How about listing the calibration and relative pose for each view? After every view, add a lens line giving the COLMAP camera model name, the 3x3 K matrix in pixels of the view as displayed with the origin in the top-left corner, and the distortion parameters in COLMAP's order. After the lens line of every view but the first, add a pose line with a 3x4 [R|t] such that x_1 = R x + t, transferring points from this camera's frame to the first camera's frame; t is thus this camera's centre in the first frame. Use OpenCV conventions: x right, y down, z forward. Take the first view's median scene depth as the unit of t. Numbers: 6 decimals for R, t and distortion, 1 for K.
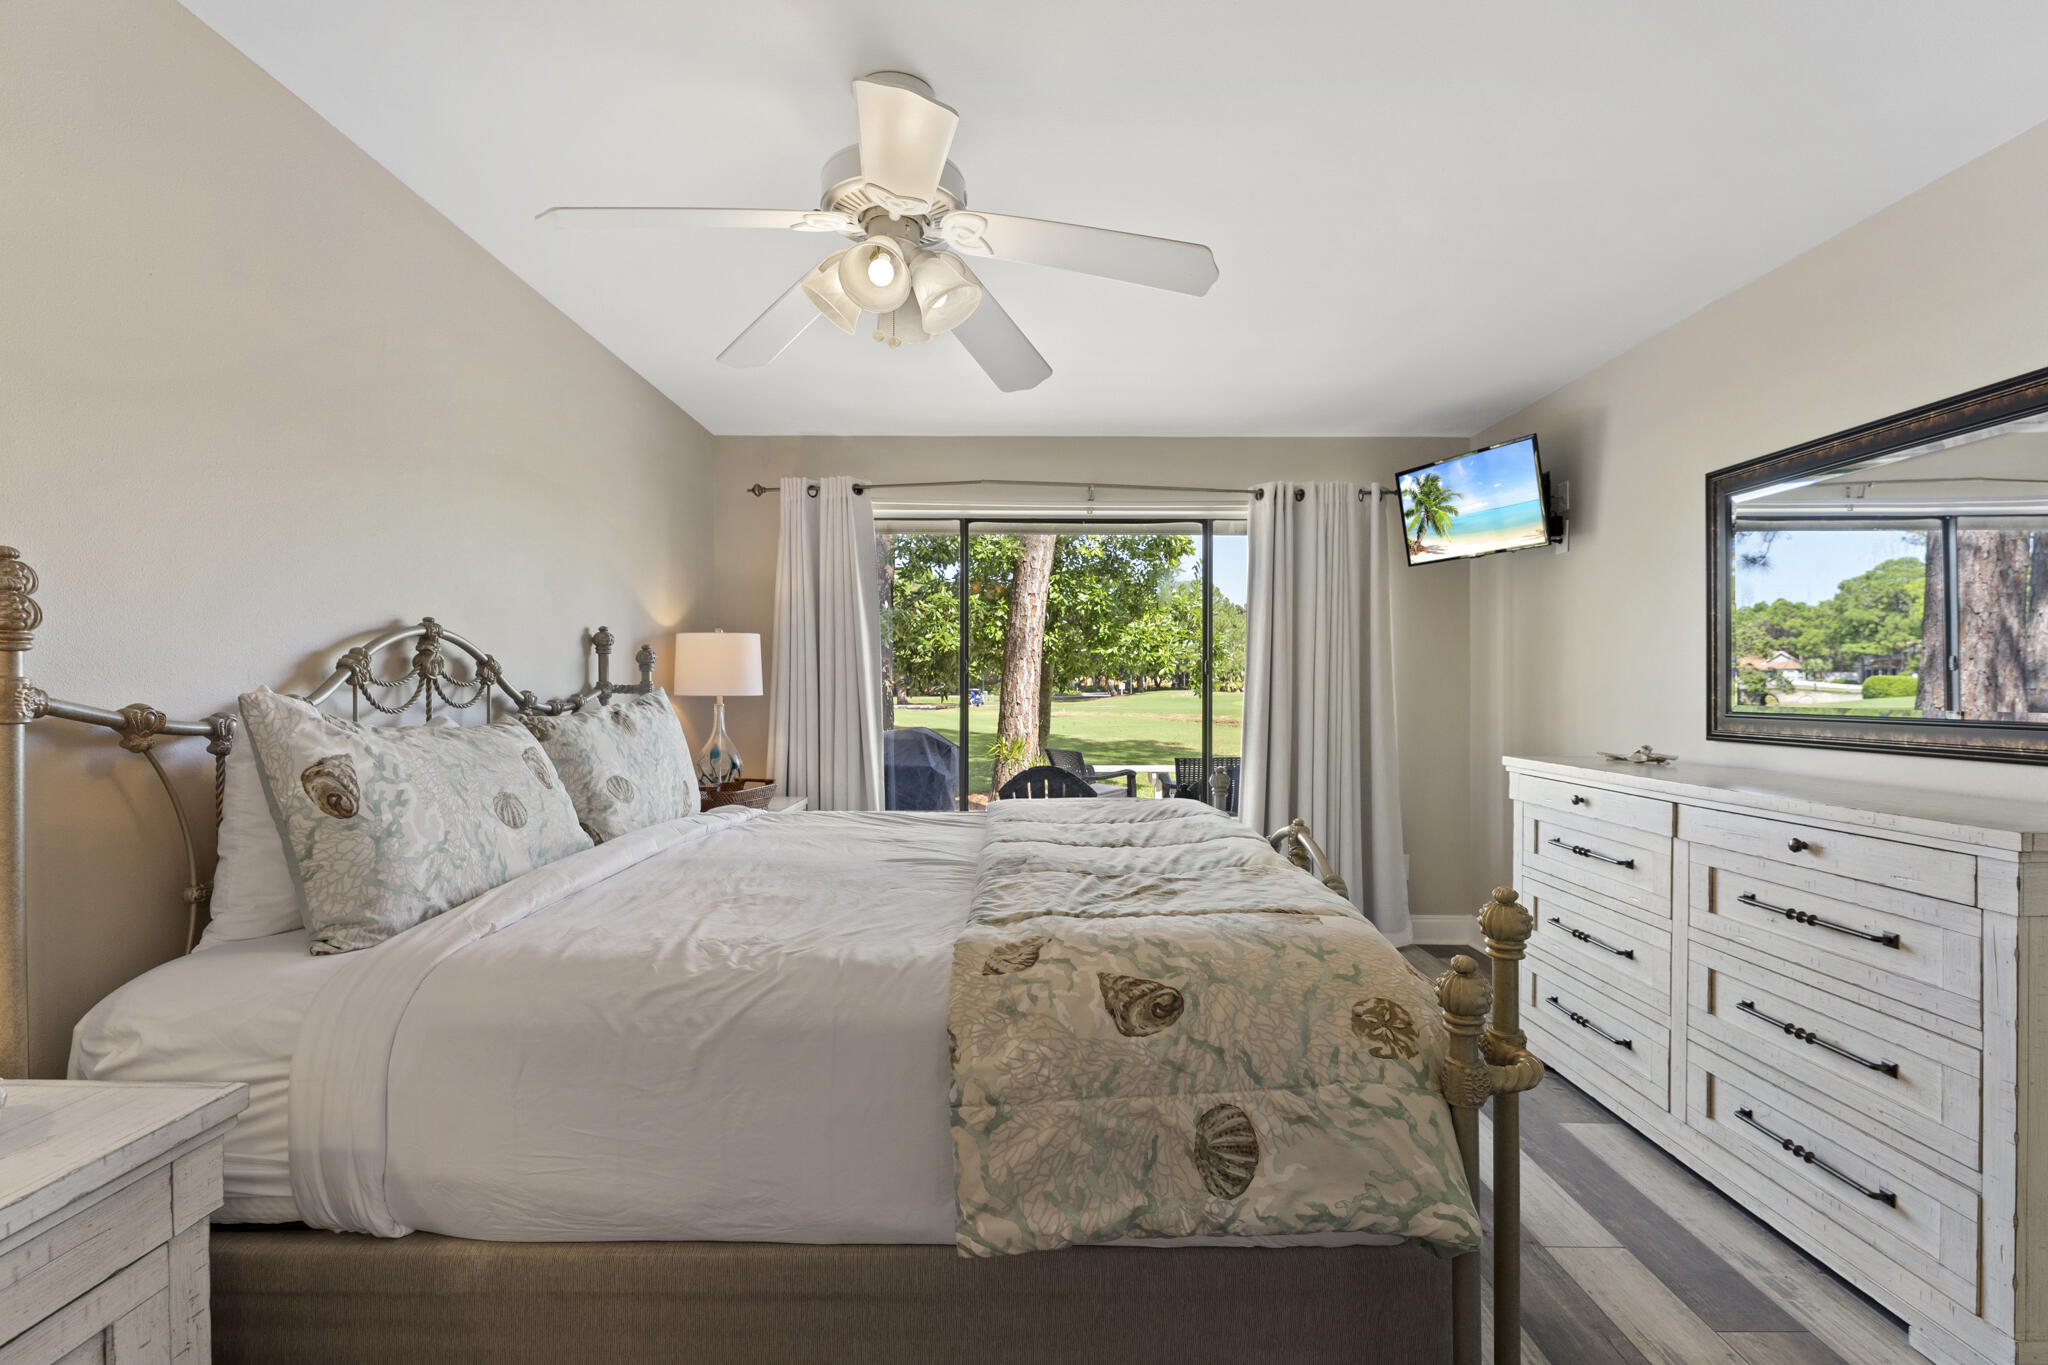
lens RADIAL K [[962.0, 0, 1047.0], [0, 962.0, 689.3], [0, 0, 1]] dist [-0.009445, 0.001663]
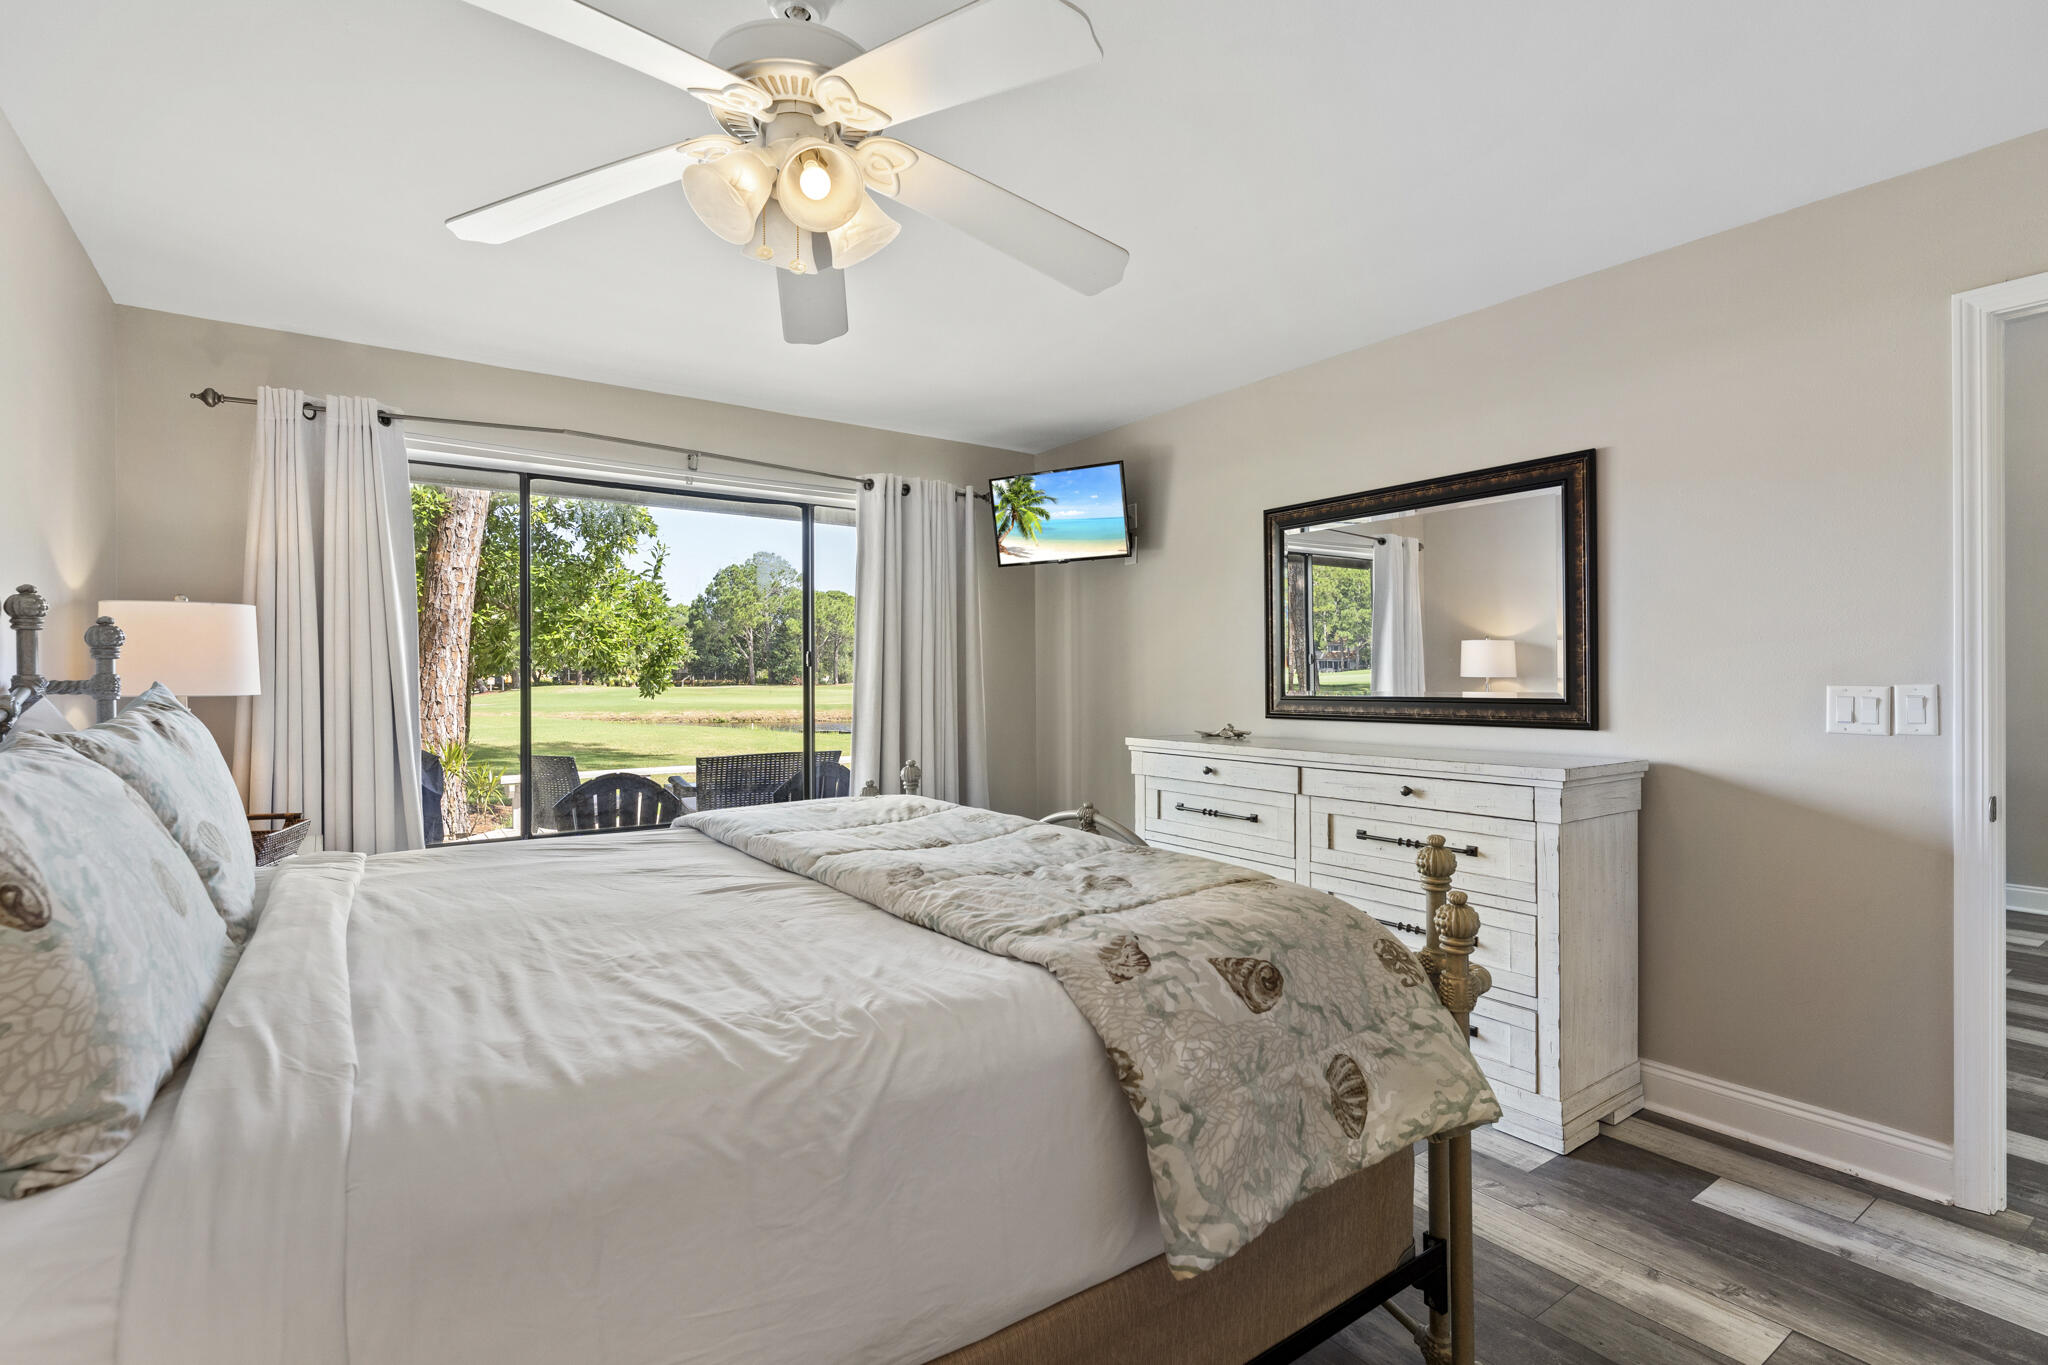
lens RADIAL K [[962.0, 0, 1057.4], [0, 962.0, 678.9], [0, 0, 1]] dist [-0.009445, 0.001663]
pose [[0.811015, -0.004782, 0.585005, -0.470896], [0.006959, 0.999975, -0.001473, 0.000991], [-0.584984, 0.005266, 0.811028, 0.194387]]
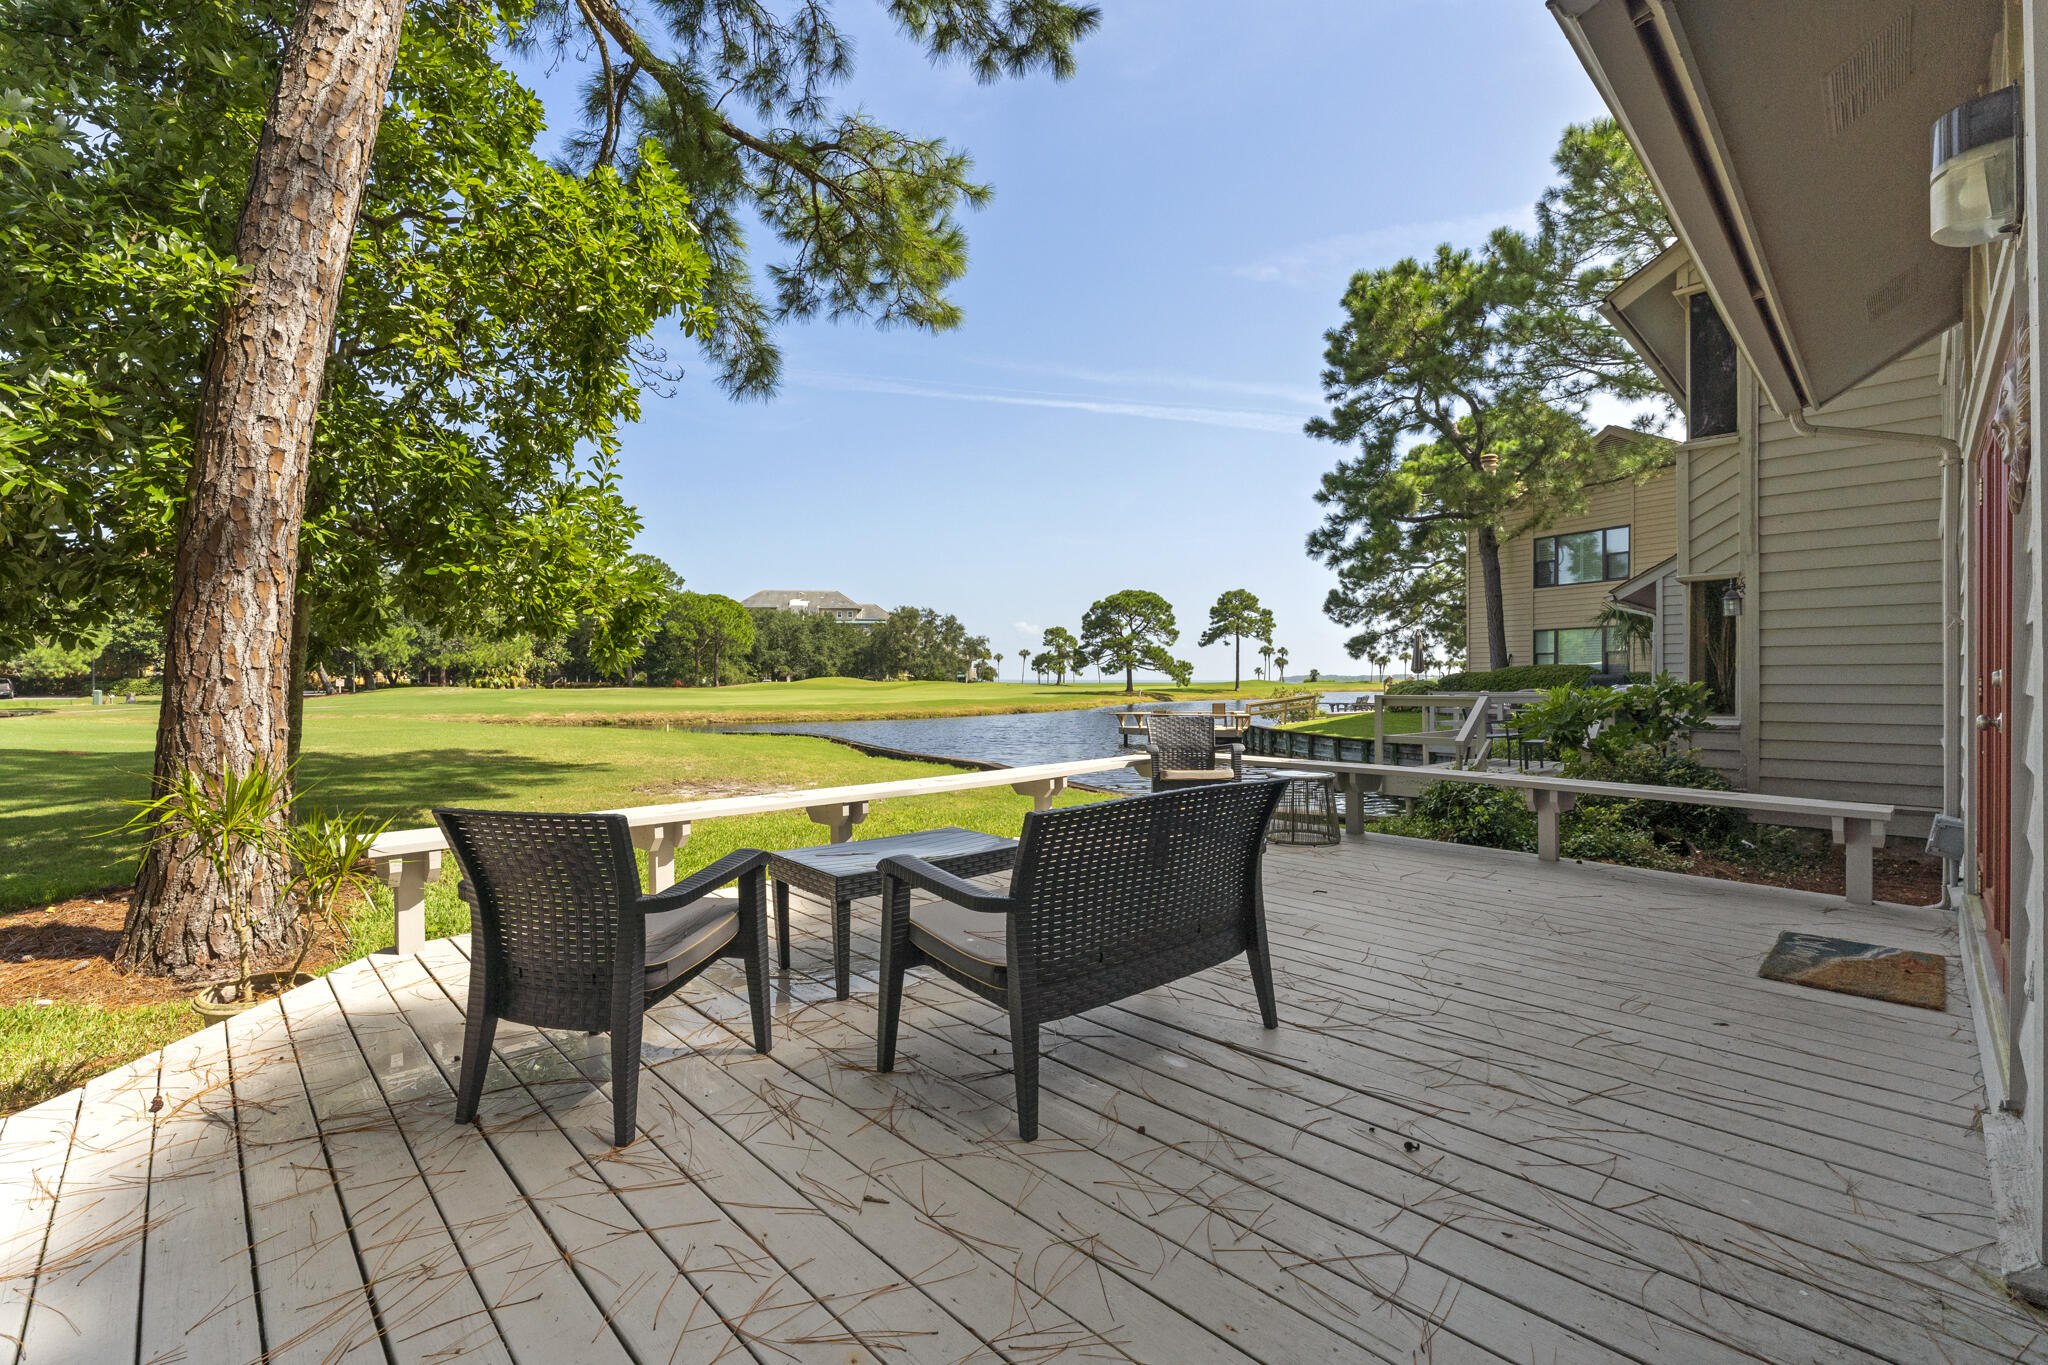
lens RADIAL K [[856.3, 0, 1034.2], [0, 856.3, 686.7], [0, 0, 1]] dist [-0.012592, 0.001432]
pose [[0.713252, -0.007895, 0.700863, -0.221931], [0.008223, 0.999962, 0.002896, 0.109593], [-0.700859, 0.003697, 0.713290, 2.986168]]
